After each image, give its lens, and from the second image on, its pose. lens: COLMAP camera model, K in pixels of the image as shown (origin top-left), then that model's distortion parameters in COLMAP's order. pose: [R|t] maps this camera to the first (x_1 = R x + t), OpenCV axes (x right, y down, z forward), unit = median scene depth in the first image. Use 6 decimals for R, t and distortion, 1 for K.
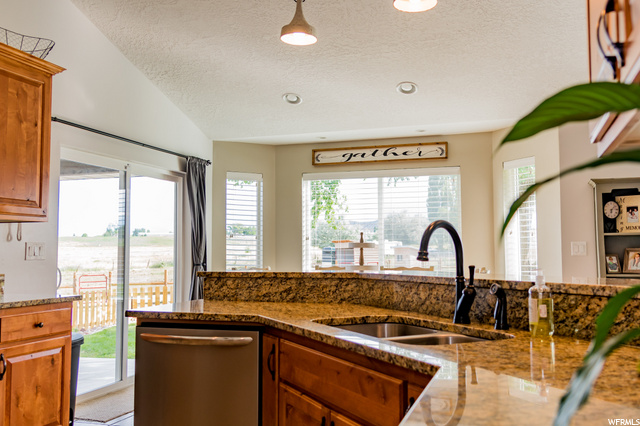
lens RADIAL K [[577.0, 0, 320.0], [0, 577.0, 213.0], [0, 0, 1]] dist [0.007865, 0.000277]
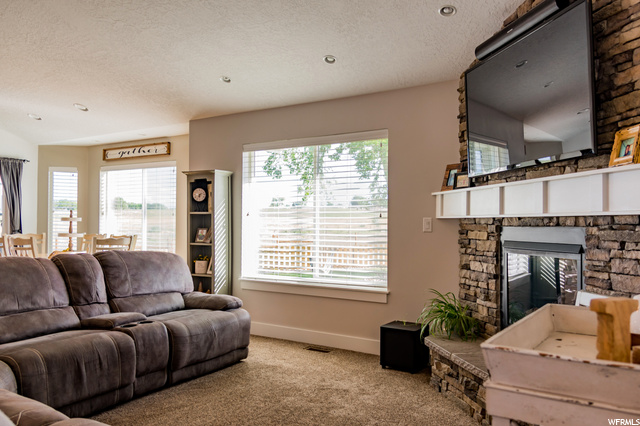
lens RADIAL K [[510.6, 0, 320.0], [0, 510.6, 213.0], [0, 0, 1]] dist [-0.001880, -0.001522]
pose [[0.958211, 0.010135, -0.285884, 1.408546], [0.004245, 0.998758, 0.049635, -0.026395], [0.286032, -0.048774, 0.956978, -0.049303]]
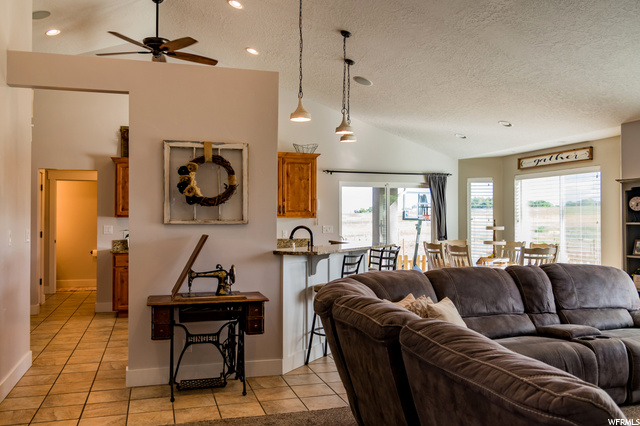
lens RADIAL K [[536.4, 0, 320.0], [0, 536.4, 213.0], [0, 0, 1]] dist [0.004660, -0.004396]
pose [[0.549719, -0.002522, -0.835346, 1.385447], [0.053186, 0.998072, 0.031987, -0.074102], [0.833655, -0.062012, 0.548794, -0.234760]]
